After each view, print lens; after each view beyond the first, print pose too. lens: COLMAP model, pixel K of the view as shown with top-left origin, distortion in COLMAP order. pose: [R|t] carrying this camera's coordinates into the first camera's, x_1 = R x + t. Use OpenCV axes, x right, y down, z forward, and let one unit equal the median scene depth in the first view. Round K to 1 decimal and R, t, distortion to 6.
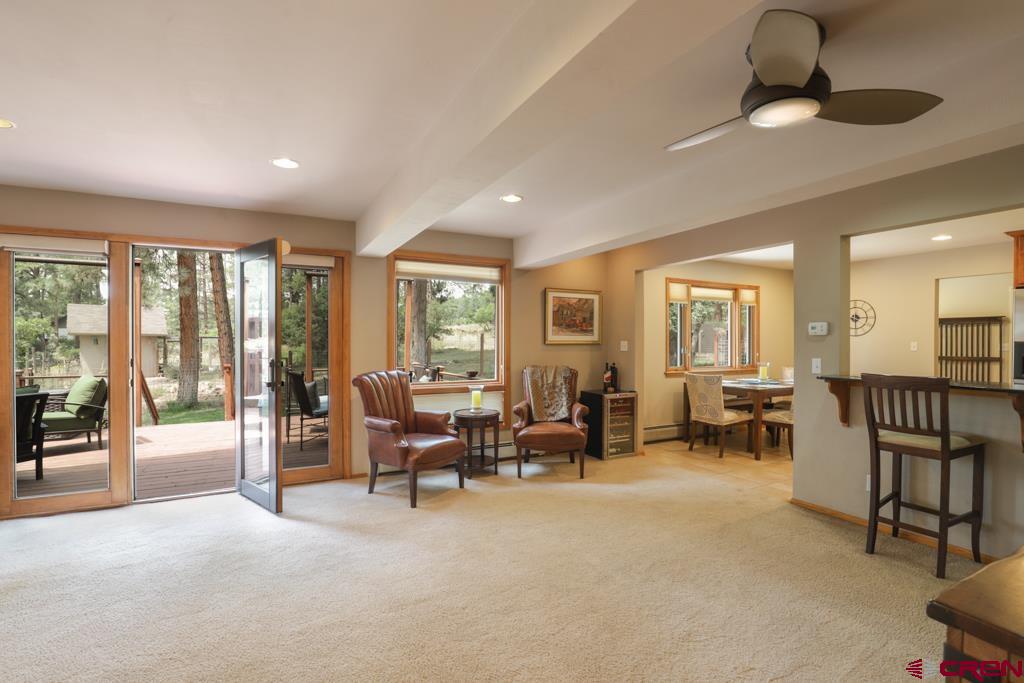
lens RADIAL K [[484.4, 0, 512.0], [0, 484.4, 341.5], [0, 0, 1]] dist [-0.001463, -0.000200]
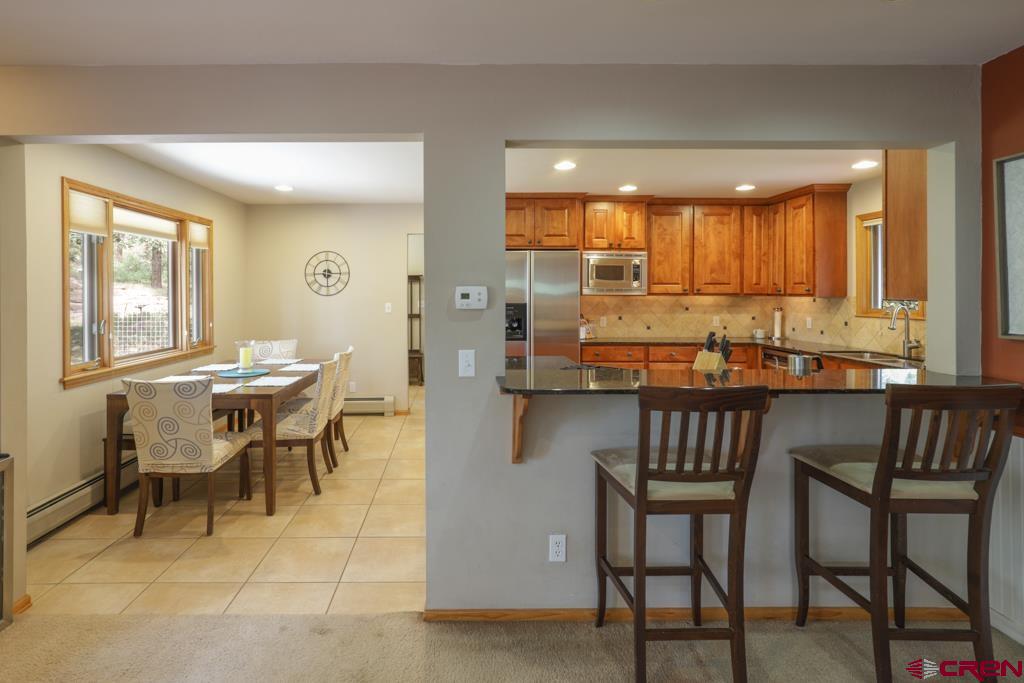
lens RADIAL K [[551.0, 0, 508.5], [0, 551.0, 297.9], [0, 0, 1]] dist [-0.000542, 0.000130]
pose [[0.467237, -0.011114, 0.884062, 0.047080], [0.005631, 0.999938, 0.009595, -0.017708], [-0.884114, 0.000495, 0.467271, 0.366084]]
